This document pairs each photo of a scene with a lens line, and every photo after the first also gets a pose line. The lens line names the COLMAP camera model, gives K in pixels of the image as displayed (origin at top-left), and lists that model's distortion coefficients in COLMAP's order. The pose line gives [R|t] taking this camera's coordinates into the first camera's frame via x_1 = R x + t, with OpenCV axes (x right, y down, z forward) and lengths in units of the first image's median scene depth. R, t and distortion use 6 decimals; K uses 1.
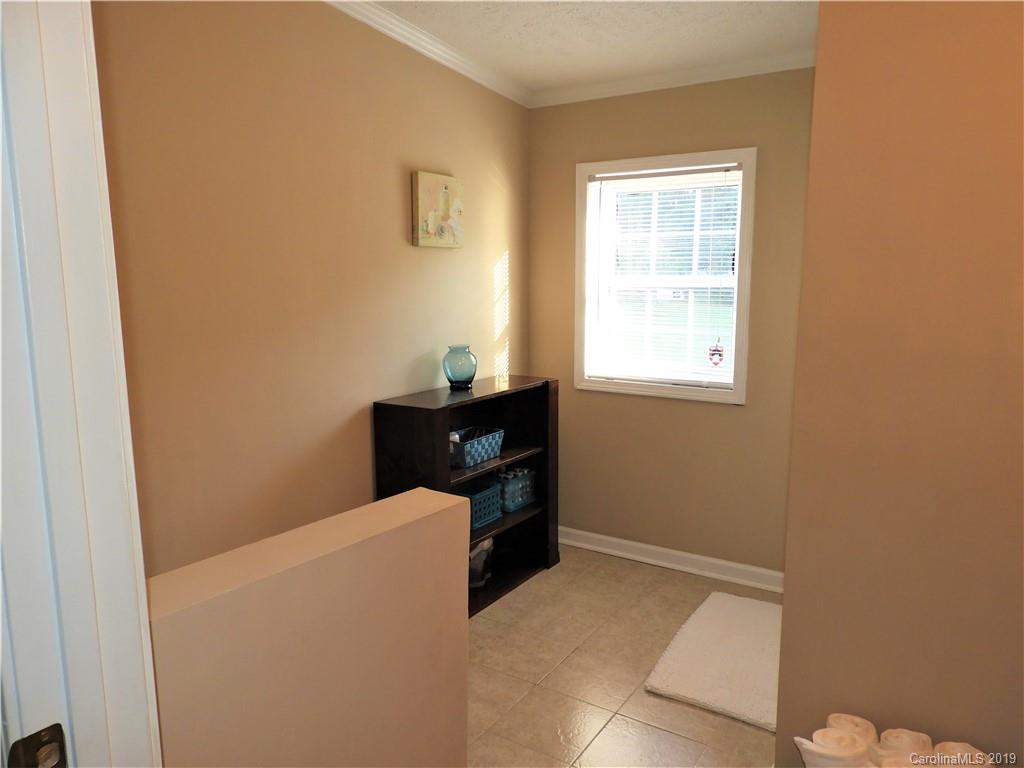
lens RADIAL K [[719.3, 0, 513.1], [0, 719.3, 384.1], [0, 0, 1]] dist [-0.005741, 0.007287]
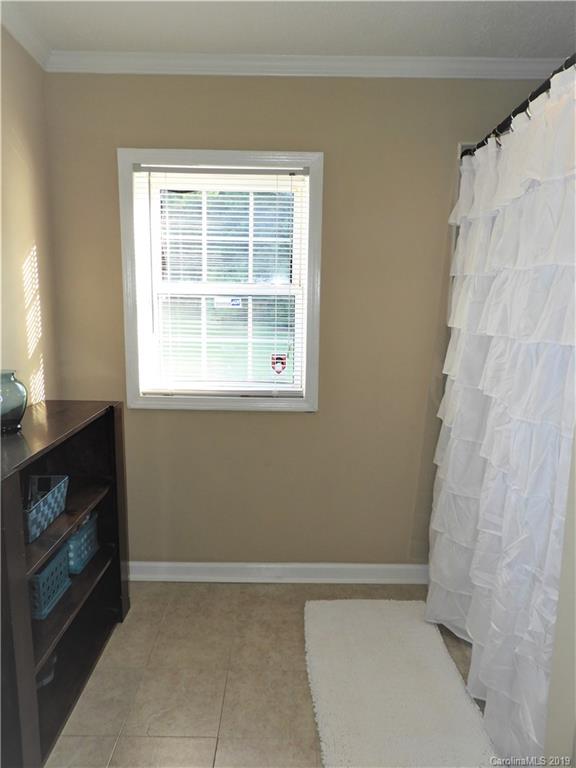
lens RADIAL K [[539.5, 0, 288.9], [0, 539.5, 386.3], [0, 0, 1]] dist [-0.005741, 0.007287]
pose [[0.835773, -0.076989, 0.543651, -0.114190], [0.062933, 0.997028, 0.044444, -0.040373], [-0.545457, -0.002932, 0.838134, 0.359012]]
